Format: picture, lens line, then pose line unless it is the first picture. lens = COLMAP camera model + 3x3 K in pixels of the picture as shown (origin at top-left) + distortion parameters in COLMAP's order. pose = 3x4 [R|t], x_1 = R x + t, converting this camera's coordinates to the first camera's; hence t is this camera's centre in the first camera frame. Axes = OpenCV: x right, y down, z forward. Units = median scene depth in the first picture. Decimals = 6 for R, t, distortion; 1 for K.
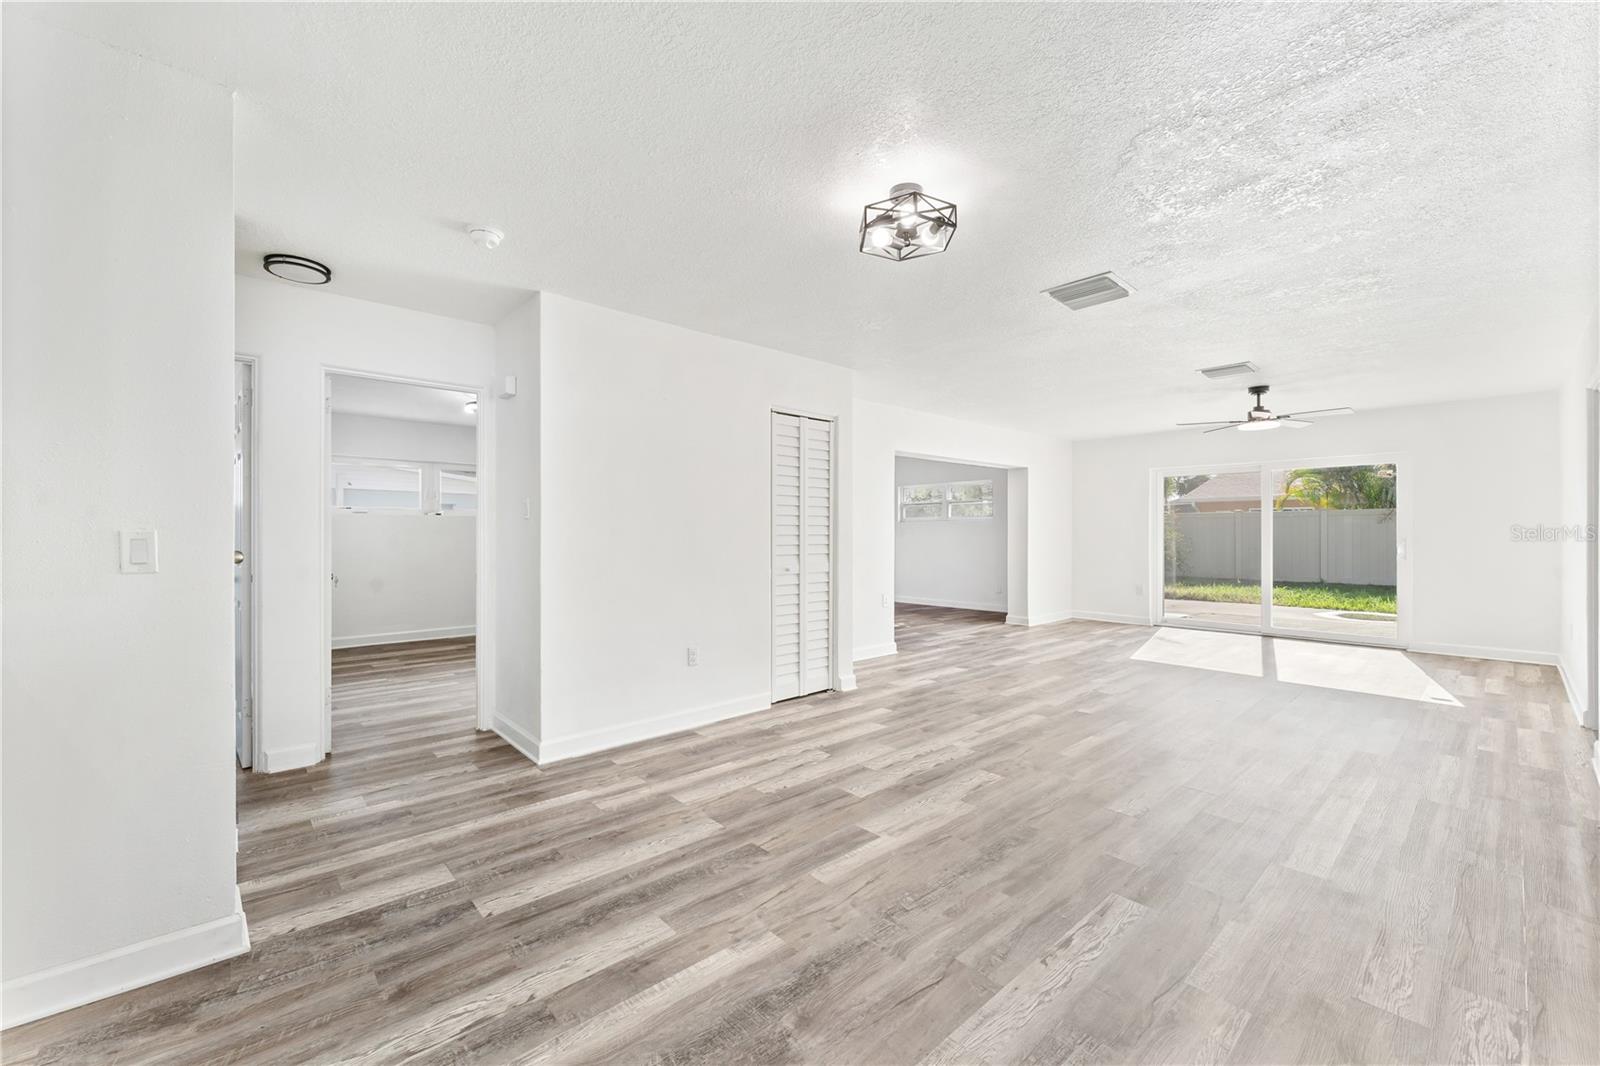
lens RADIAL K [[643.6, 0, 791.3], [0, 643.6, 541.2], [0, 0, 1]] dist [-0.001107, -0.001133]
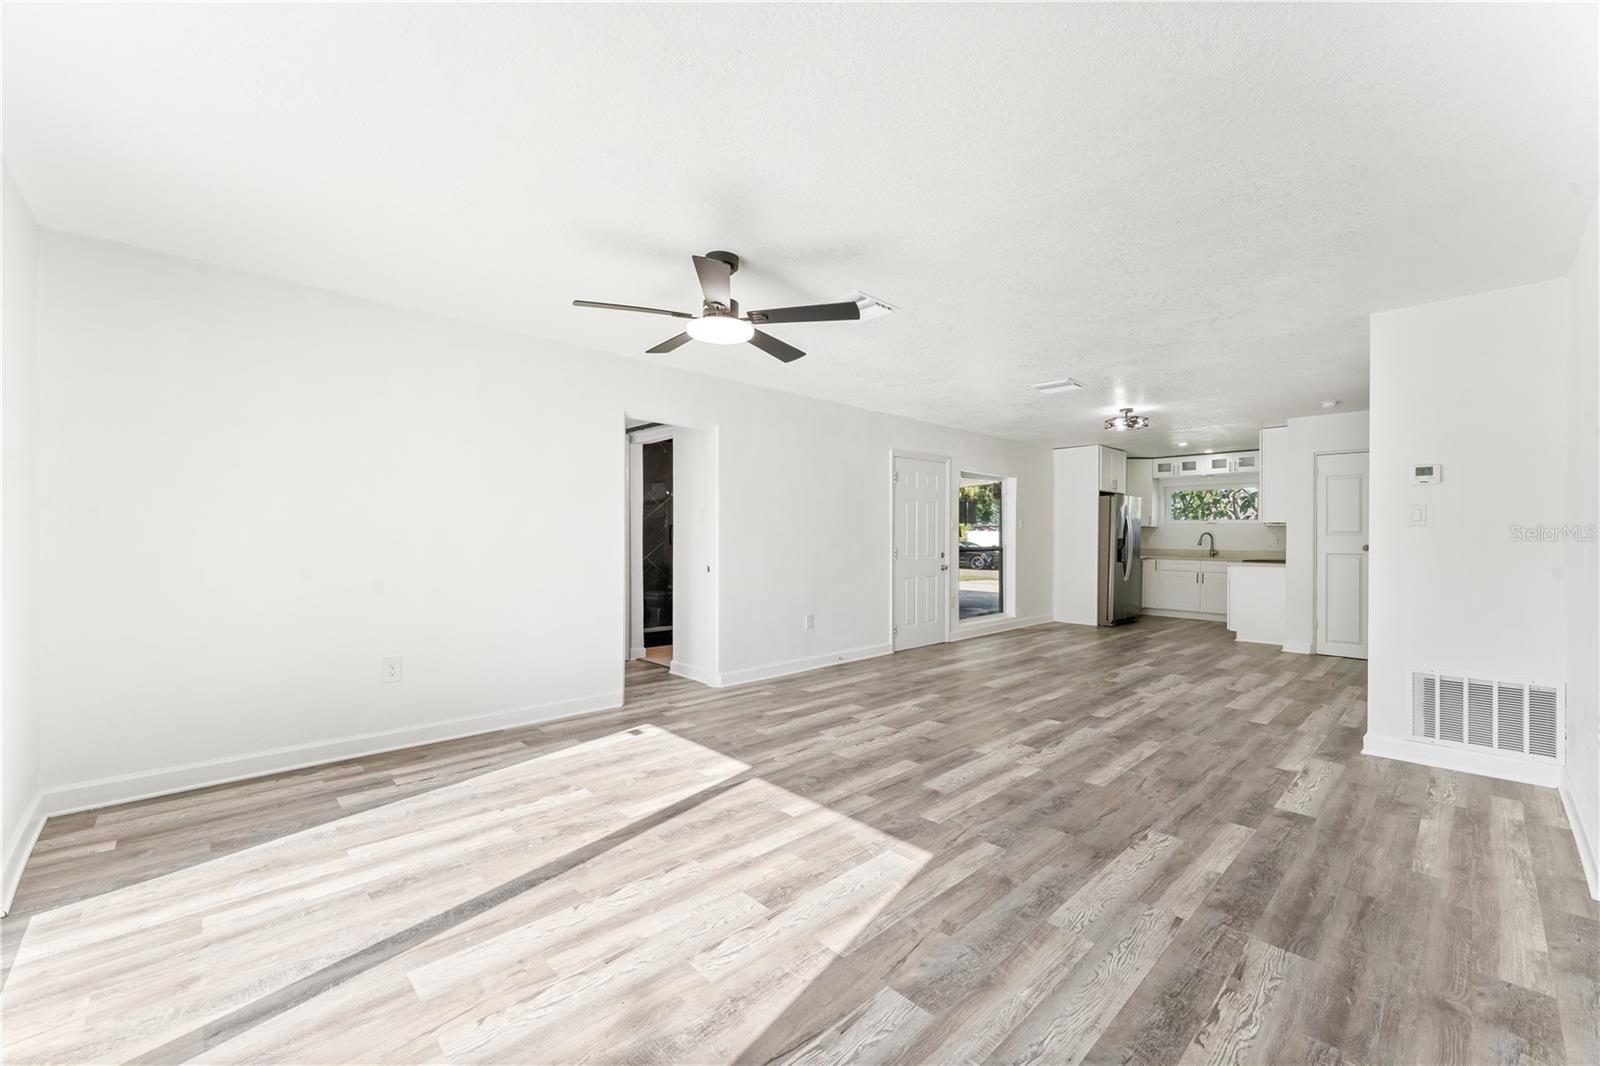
lens RADIAL K [[643.6, 0, 796.3], [0, 643.6, 519.3], [0, 0, 1]] dist [-0.001107, -0.001133]
pose [[-0.999723, -0.001079, -0.023526, 1.259901], [-0.000718, 0.999882, -0.015323, -0.039715], [0.023540, -0.015302, -0.999606, 2.851914]]
